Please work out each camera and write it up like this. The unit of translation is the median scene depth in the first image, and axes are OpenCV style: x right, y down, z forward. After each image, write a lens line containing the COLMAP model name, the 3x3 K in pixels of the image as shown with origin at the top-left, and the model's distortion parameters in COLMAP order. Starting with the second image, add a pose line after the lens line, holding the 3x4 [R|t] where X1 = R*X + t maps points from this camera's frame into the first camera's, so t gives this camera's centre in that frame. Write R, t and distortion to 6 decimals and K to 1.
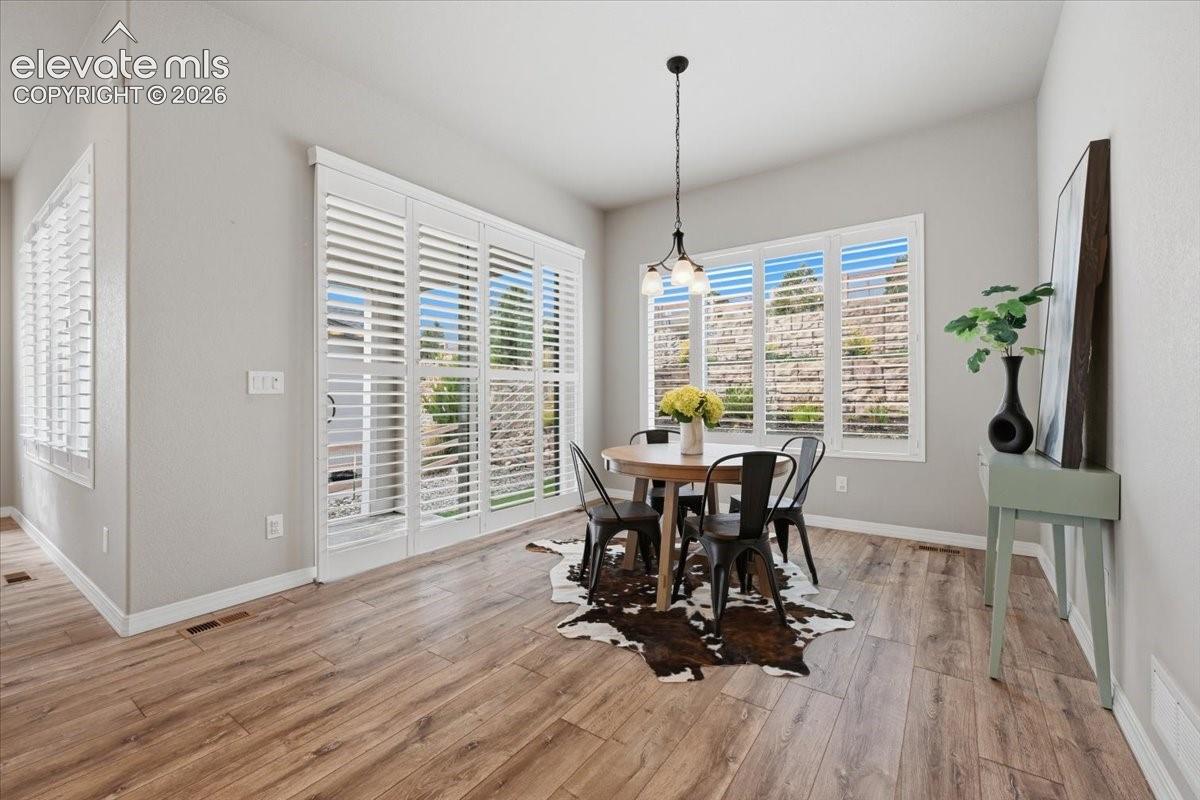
lens RADIAL K [[494.9, 0, 600.9], [0, 494.9, 397.7], [0, 0, 1]] dist [-0.000131, -0.000590]
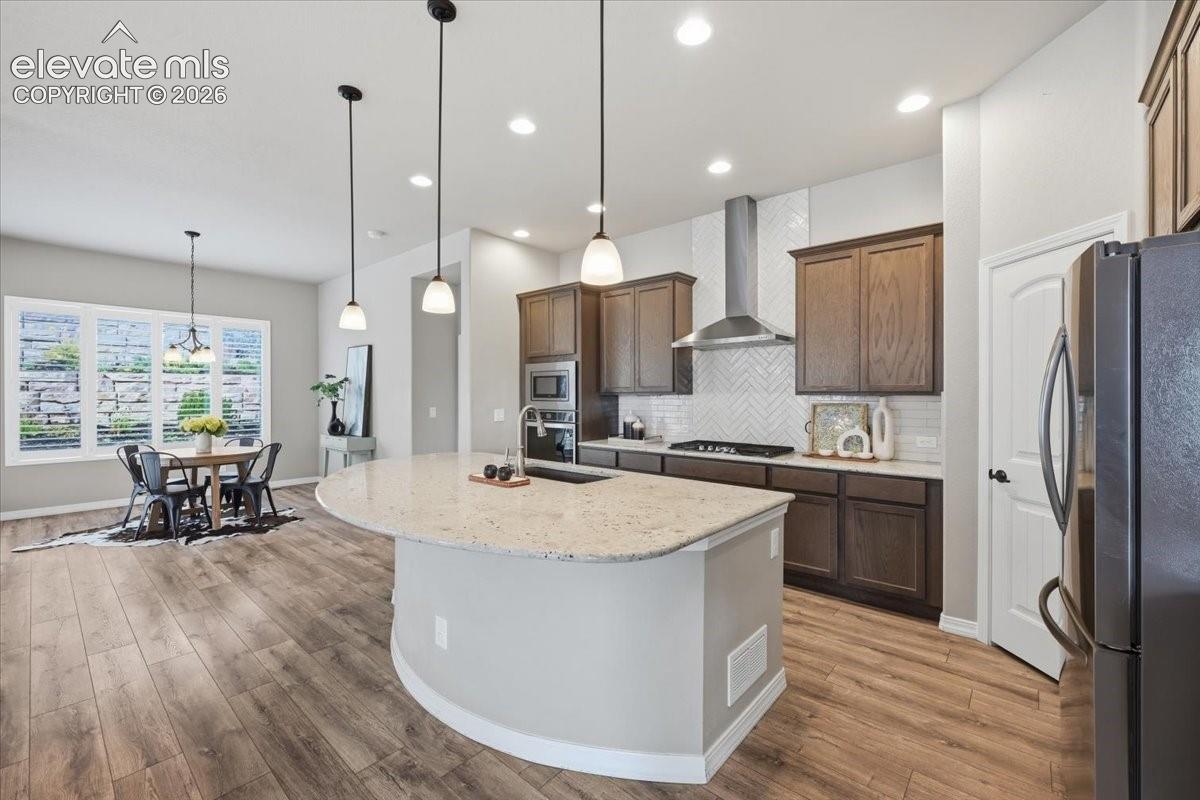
lens RADIAL K [[494.9, 0, 600.7], [0, 494.9, 397.2], [0, 0, 1]] dist [-0.000131, -0.000590]
pose [[0.097342, 0.000385, 0.995251, -1.809974], [0.002711, 0.999996, -0.000652, -0.102332], [-0.995247, 0.002761, 0.097341, -0.775463]]
